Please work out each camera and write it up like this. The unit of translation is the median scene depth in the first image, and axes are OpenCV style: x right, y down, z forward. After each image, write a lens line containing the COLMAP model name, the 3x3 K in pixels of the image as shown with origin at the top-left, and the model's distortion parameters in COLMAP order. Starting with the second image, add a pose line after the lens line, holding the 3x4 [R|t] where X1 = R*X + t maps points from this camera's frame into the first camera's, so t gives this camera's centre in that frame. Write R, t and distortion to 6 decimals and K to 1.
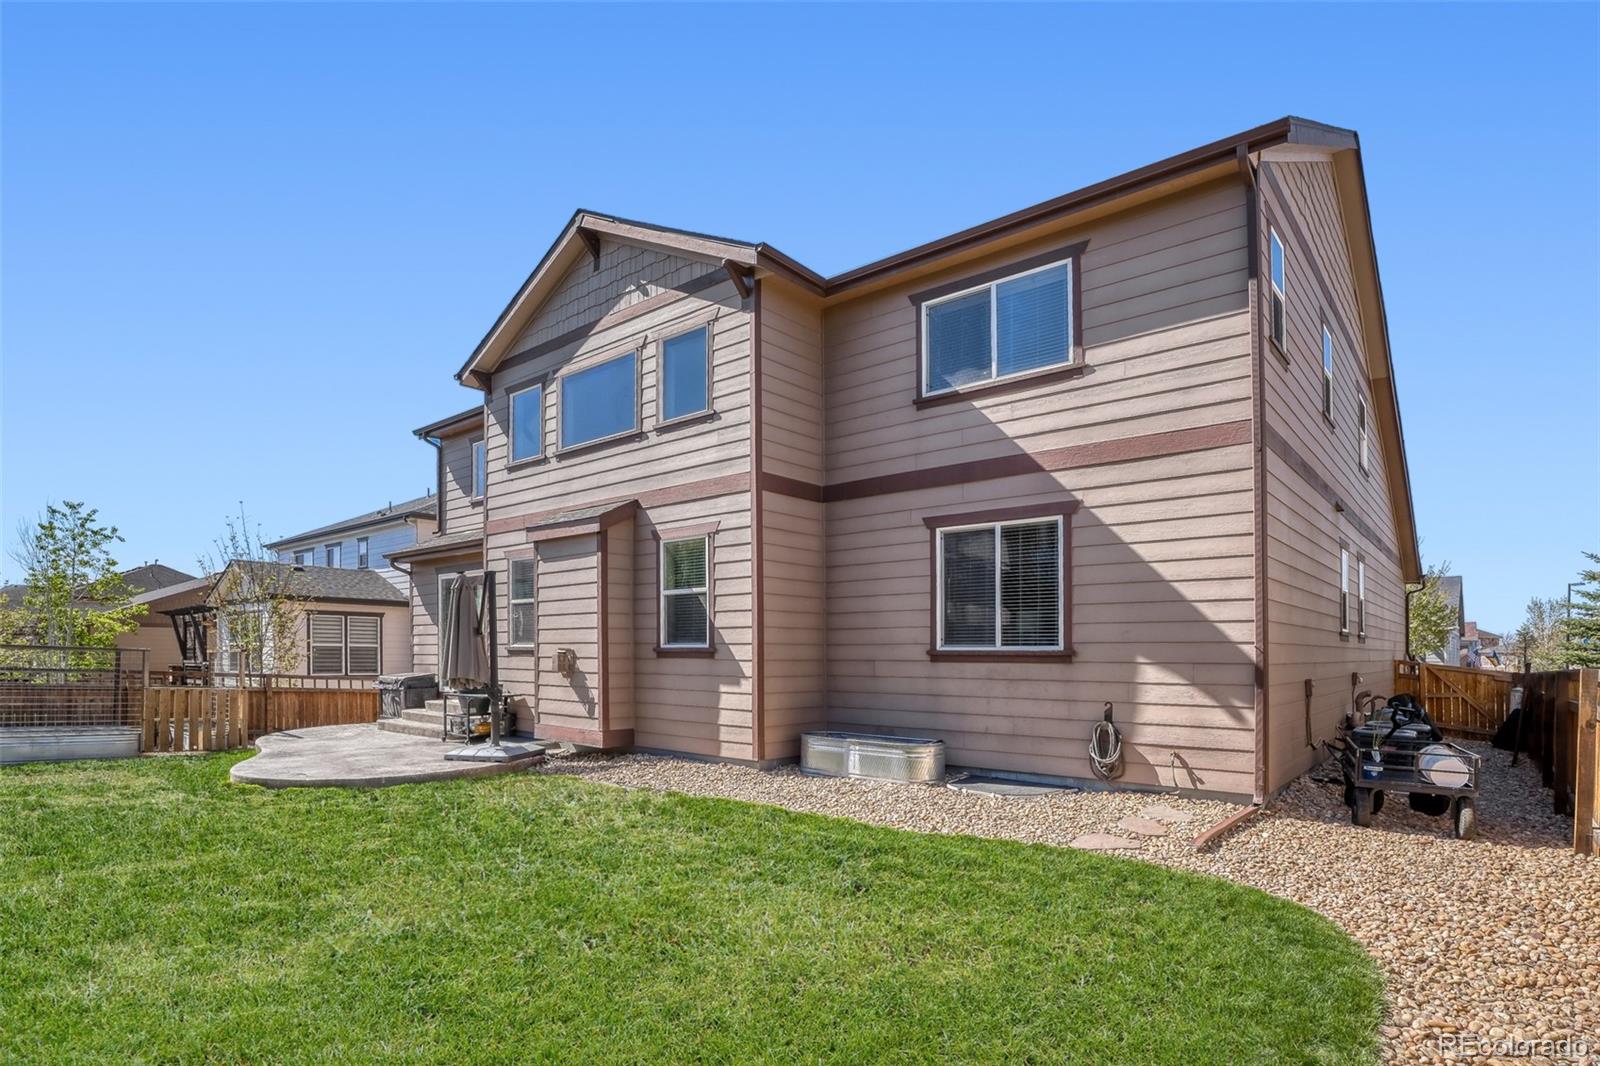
lens RADIAL K [[772.5, 0, 800.0], [0, 772.5, 533.0], [0, 0, 1]] dist [-0.031835, 0.010353]
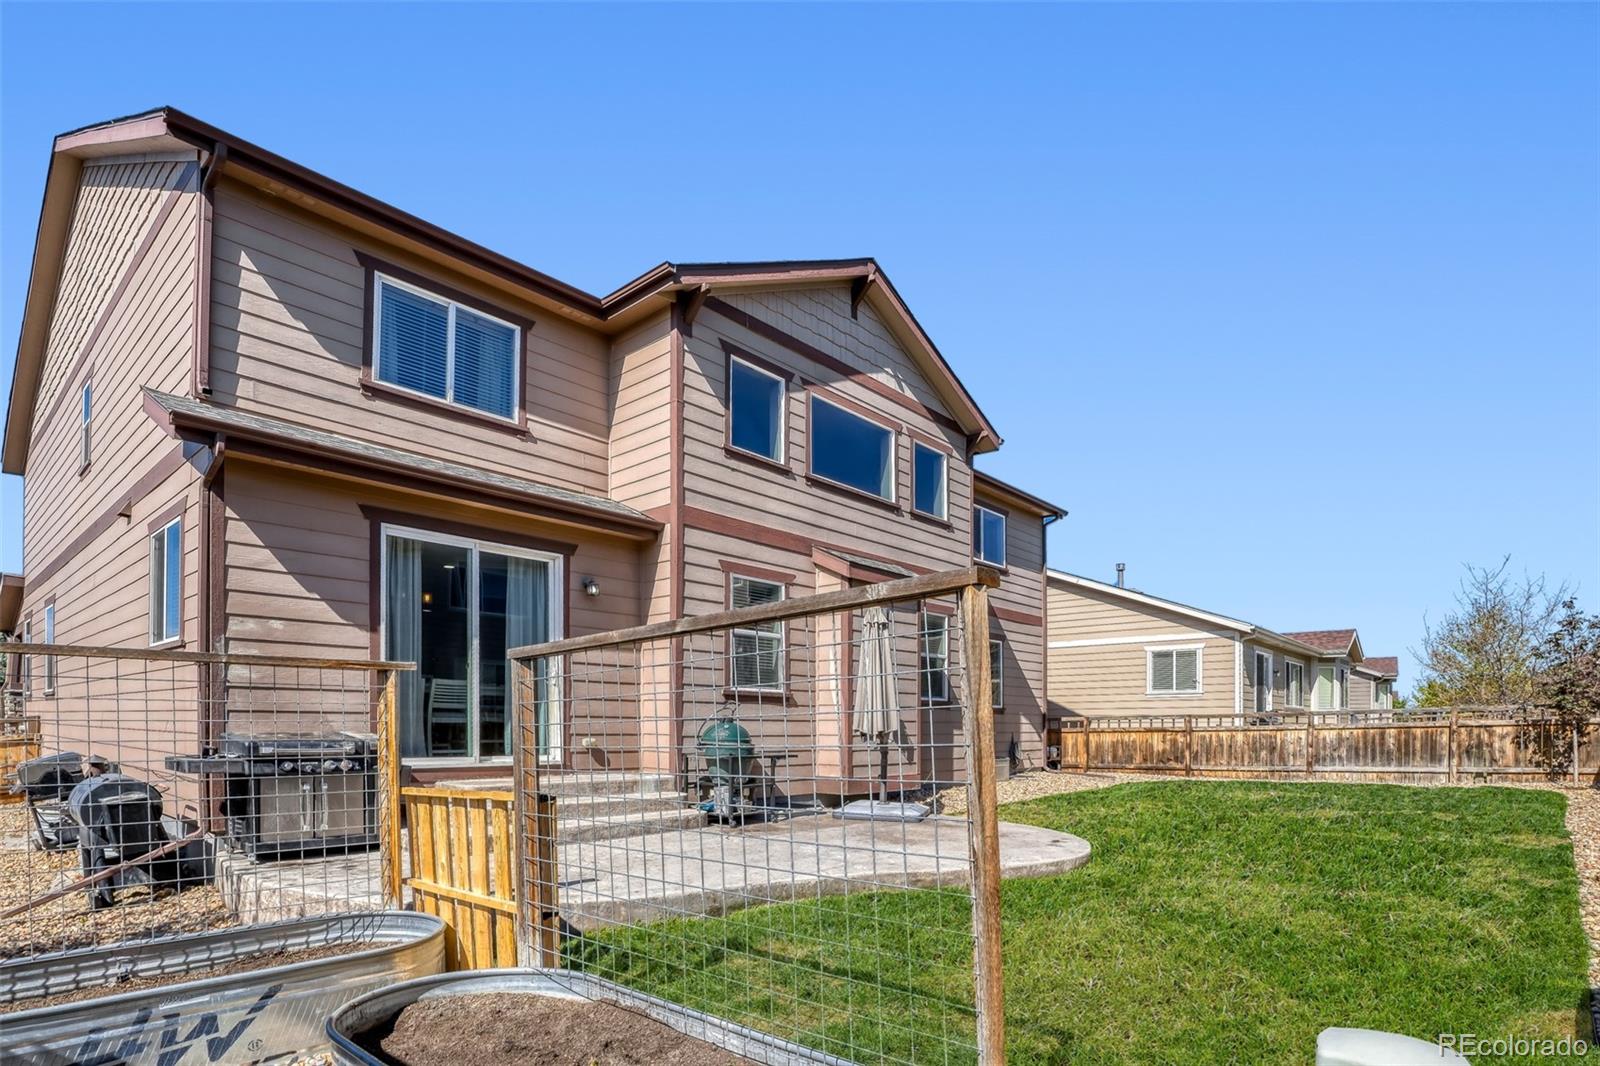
lens RADIAL K [[798.4, 0, 778.8], [0, 798.4, 536.0], [0, 0, 1]] dist [-0.004768, 0.000594]
pose [[0.086776, 0.215782, 0.972578, -1.290297], [-0.174865, 0.964403, -0.198366, 0.165477], [-0.980761, -0.152857, 0.121420, 0.973172]]
